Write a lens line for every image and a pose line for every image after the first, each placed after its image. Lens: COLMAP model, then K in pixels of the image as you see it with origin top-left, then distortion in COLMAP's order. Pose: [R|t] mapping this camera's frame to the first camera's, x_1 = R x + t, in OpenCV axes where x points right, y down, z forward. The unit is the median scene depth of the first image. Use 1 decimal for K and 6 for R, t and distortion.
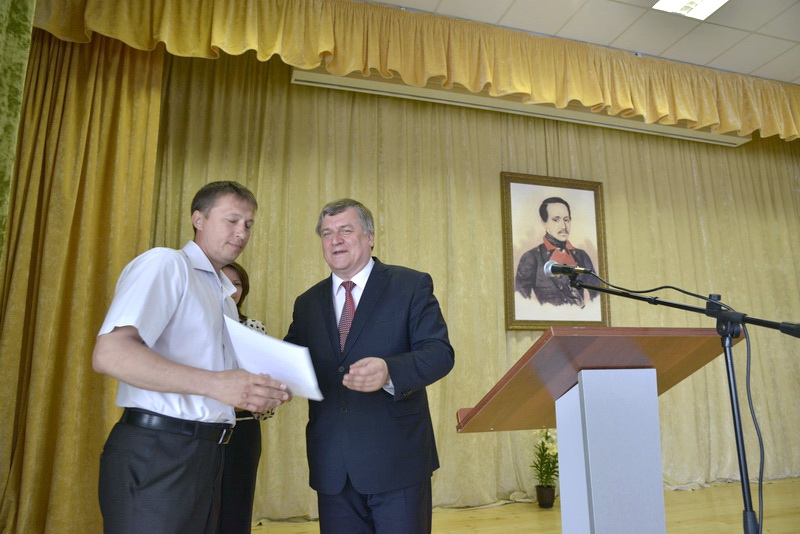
lens RADIAL K [[584.5, 0, 396.7], [0, 584.5, 266.8], [0, 0, 1]] dist [-0.081835, 0.048451]
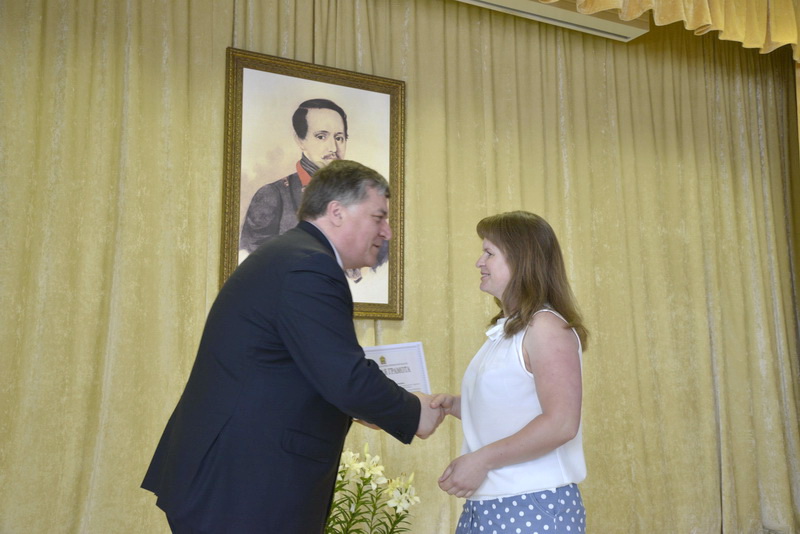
lens RADIAL K [[857.9, 0, 407.6], [0, 857.9, 266.7], [0, 0, 1]] dist [0.105280, 0.000000]
pose [[0.978857, 0.034268, 0.201655, 0.188916], [-0.042660, 0.998389, 0.037418, 0.018709], [-0.200048, -0.045229, 0.978742, 0.090407]]
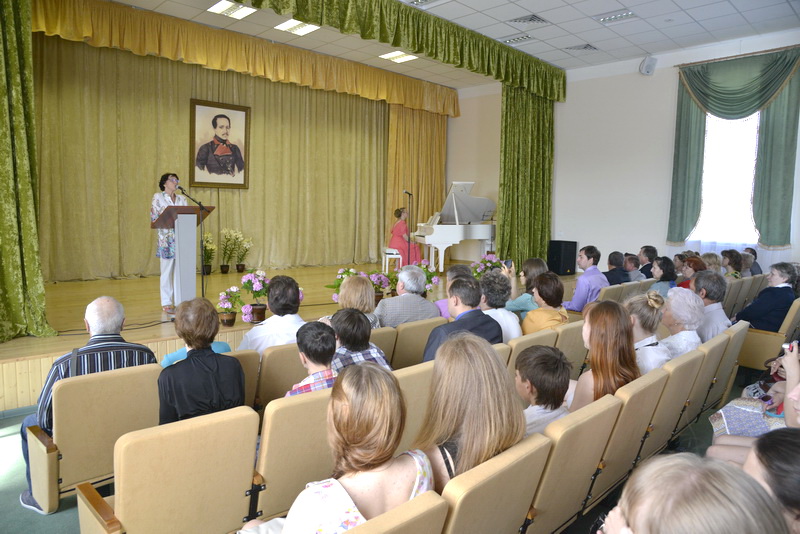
lens RADIAL K [[584.5, 0, 415.4], [0, 584.5, 275.6], [0, 0, 1]] dist [-0.081835, 0.048451]
pose [[0.882366, -0.014624, 0.470337, -0.050221], [-0.132585, 0.951296, 0.278310, -0.228835], [-0.451500, -0.307931, 0.837452, -0.966906]]
